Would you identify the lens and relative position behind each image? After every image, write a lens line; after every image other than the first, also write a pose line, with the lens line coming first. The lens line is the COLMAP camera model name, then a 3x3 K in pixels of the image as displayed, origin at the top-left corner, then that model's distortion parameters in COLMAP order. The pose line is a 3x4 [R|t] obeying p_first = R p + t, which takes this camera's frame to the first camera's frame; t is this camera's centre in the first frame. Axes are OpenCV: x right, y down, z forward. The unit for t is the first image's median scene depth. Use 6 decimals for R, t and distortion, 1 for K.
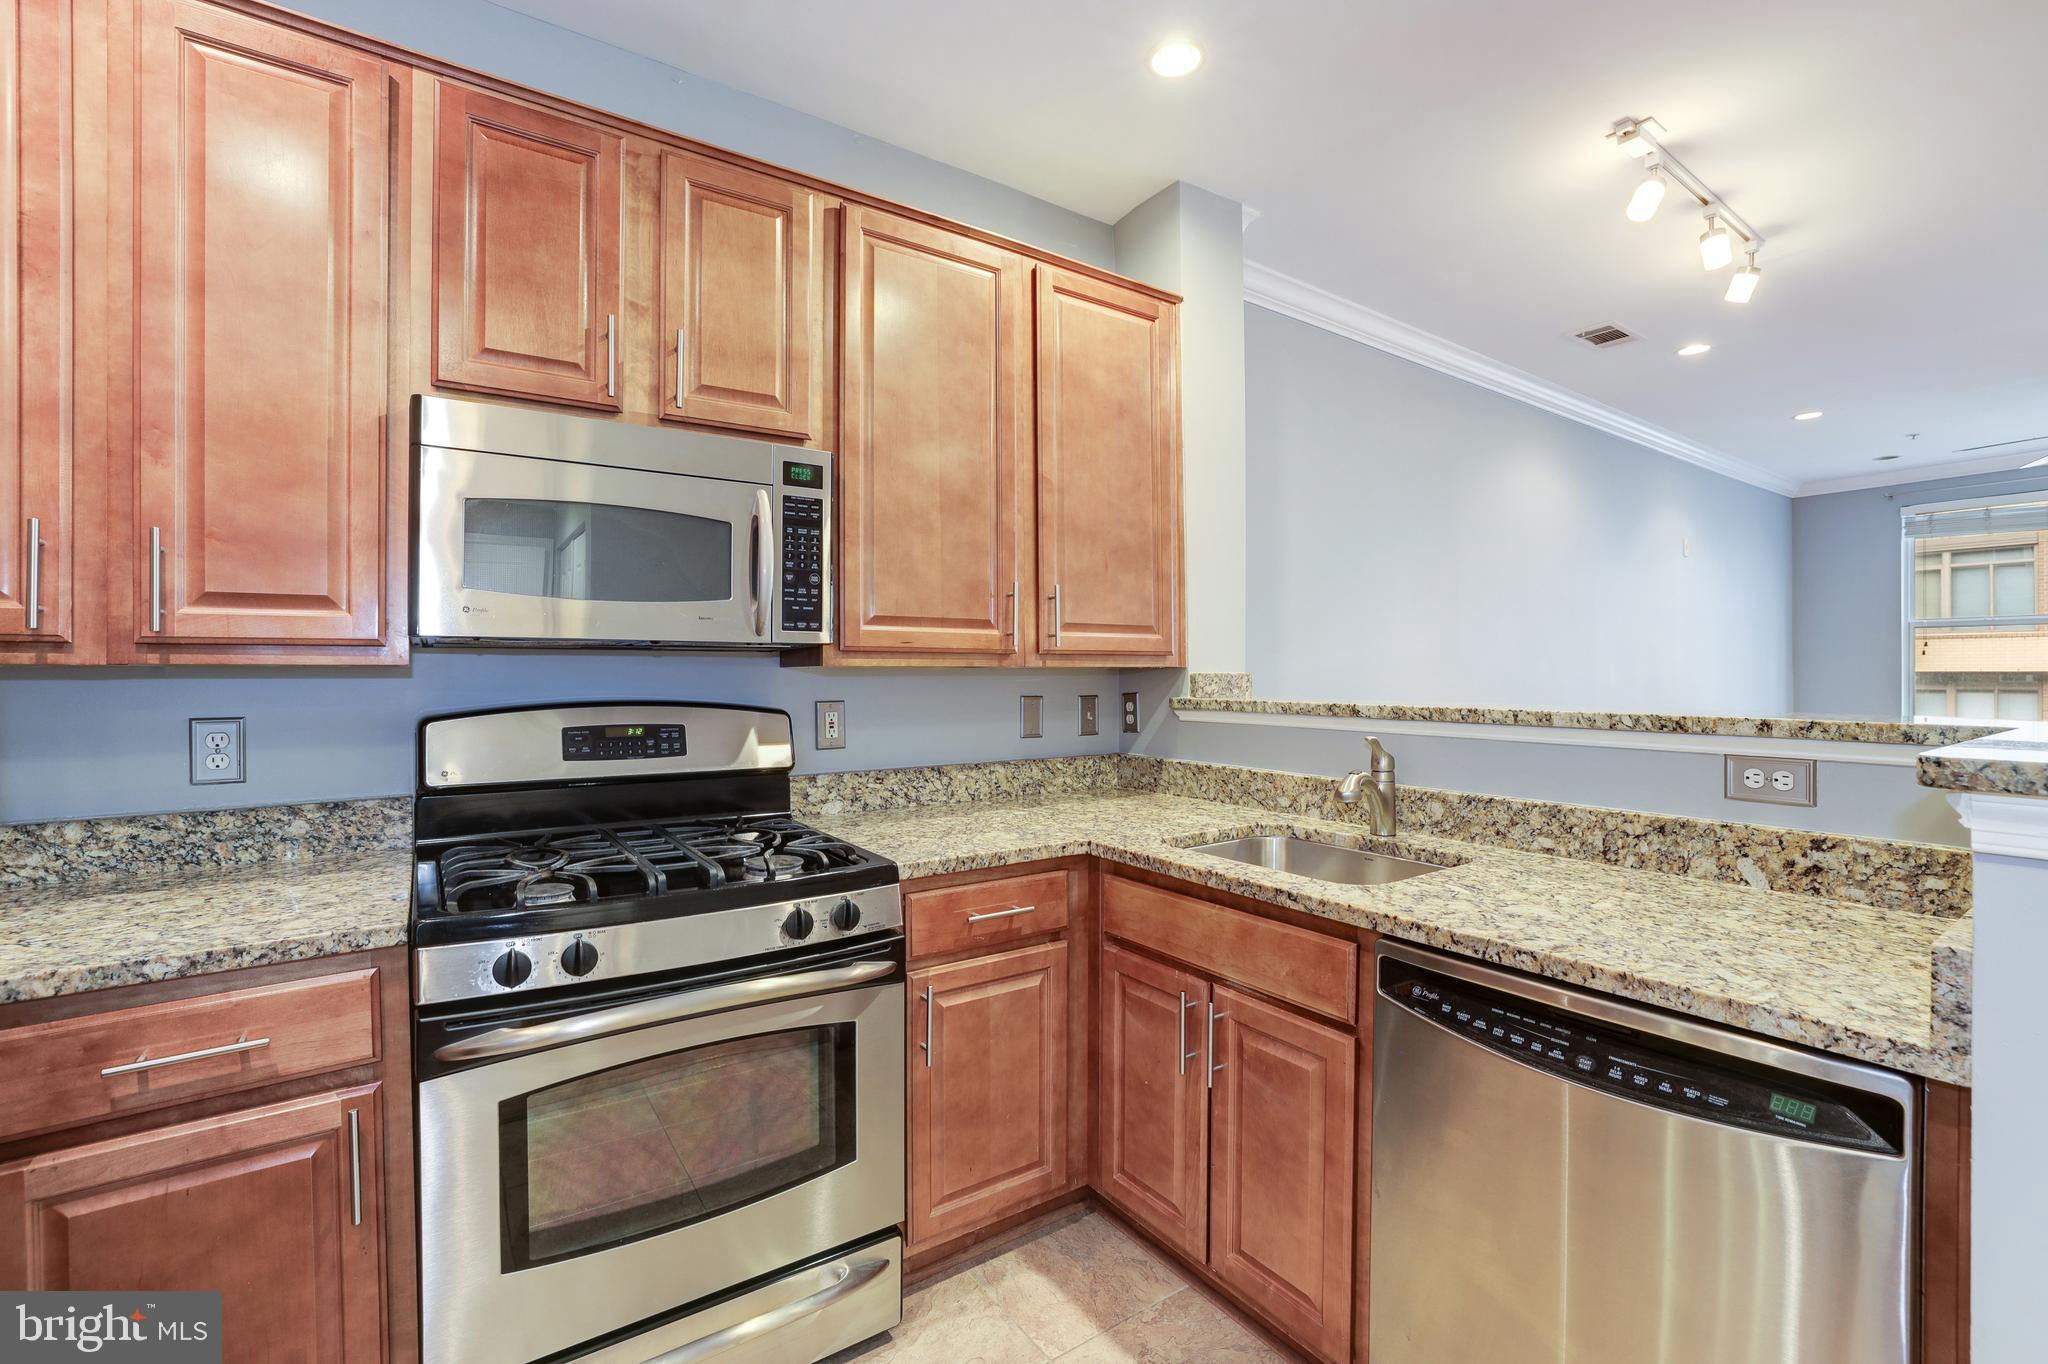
lens RADIAL K [[884.1, 0, 1022.4], [0, 884.1, 673.5], [0, 0, 1]] dist [-0.053051, 0.019435]
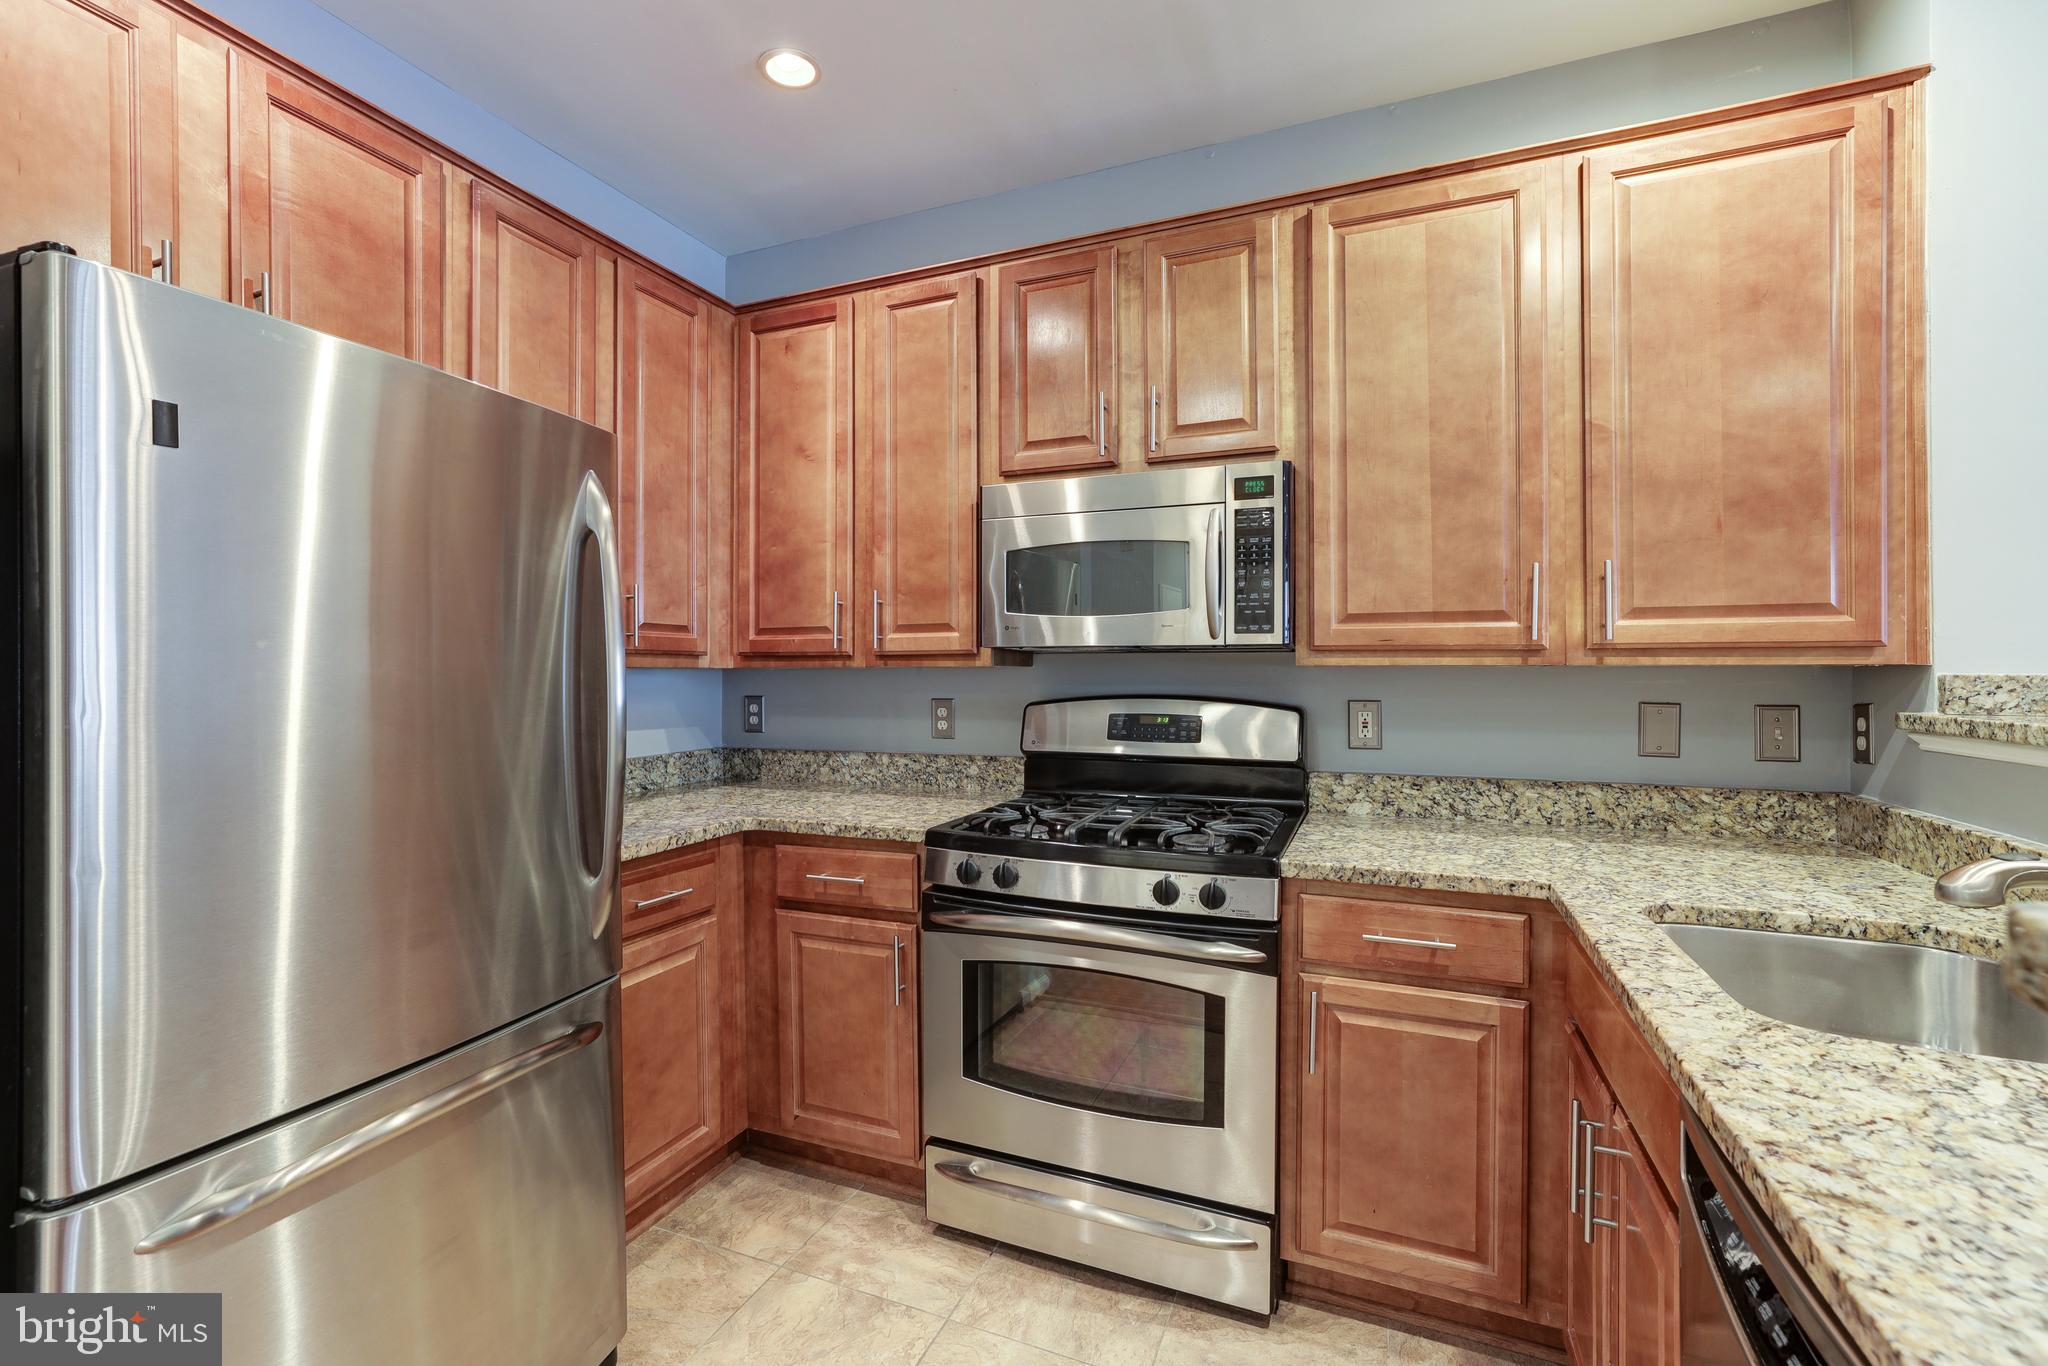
lens RADIAL K [[881.1, 0, 1025.1], [0, 881.1, 671.0], [0, 0, 1]] dist [-0.034276, 0.019094]
pose [[0.543040, 0.002619, -0.839703, 0.503600], [-0.001370, 0.999997, 0.002233, -0.004316], [0.839706, -0.000062, 0.543042, 0.185349]]
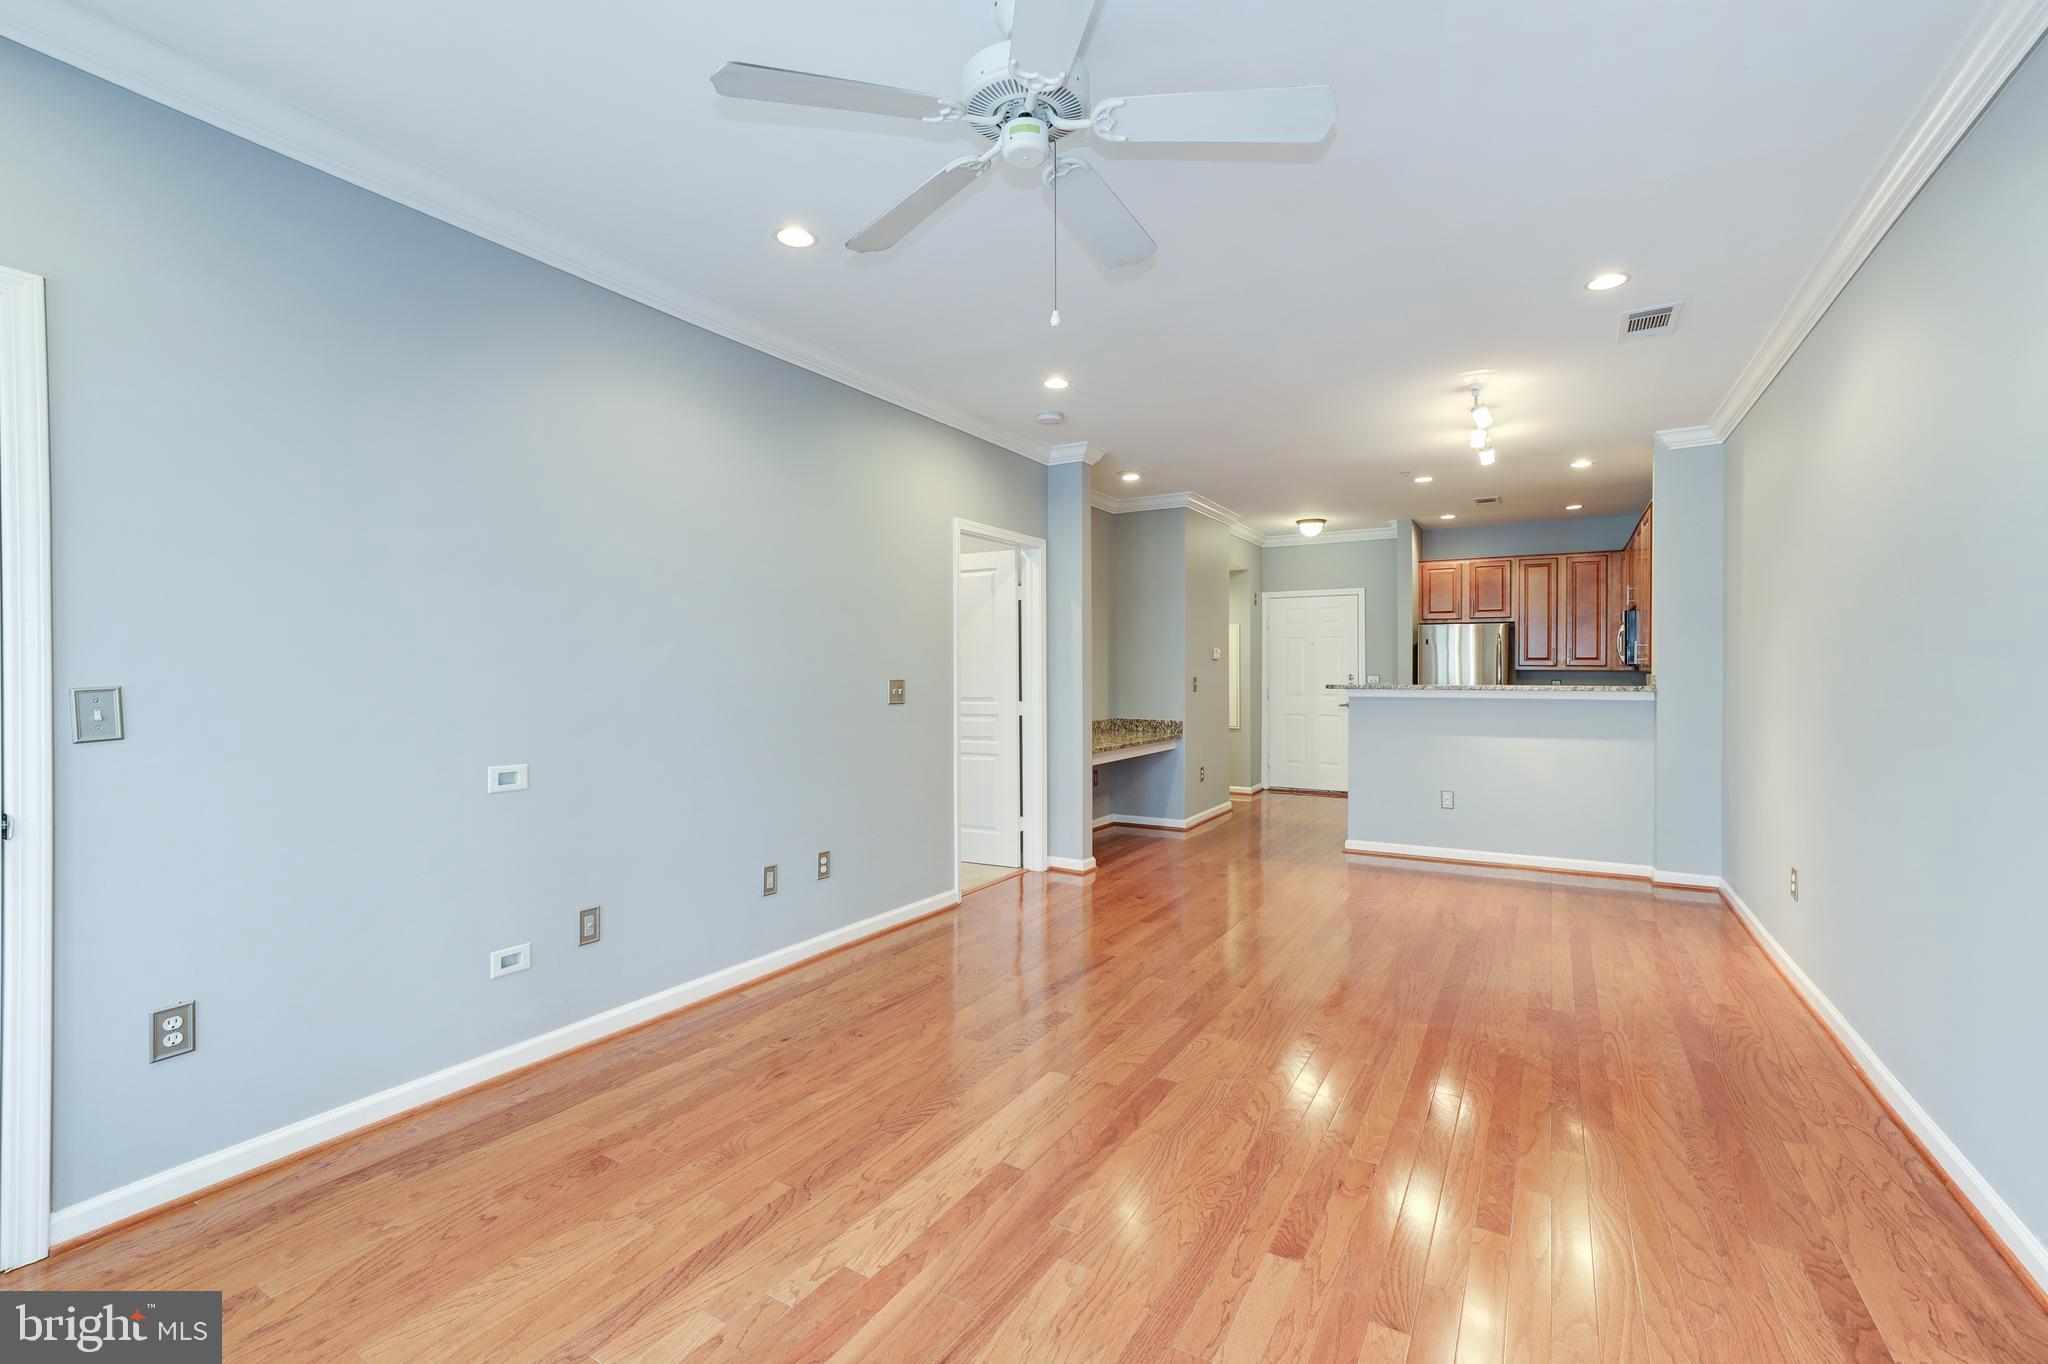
lens RADIAL K [[876.3, 0, 1008.1], [0, 876.3, 670.0], [0, 0, 1]] dist [-0.042239, 0.017982]
pose [[-0.919392, 0.004619, -0.393315, 3.528760], [0.003218, 0.999986, 0.004222, -0.035739], [0.393329, 0.002616, -0.919394, 3.307746]]
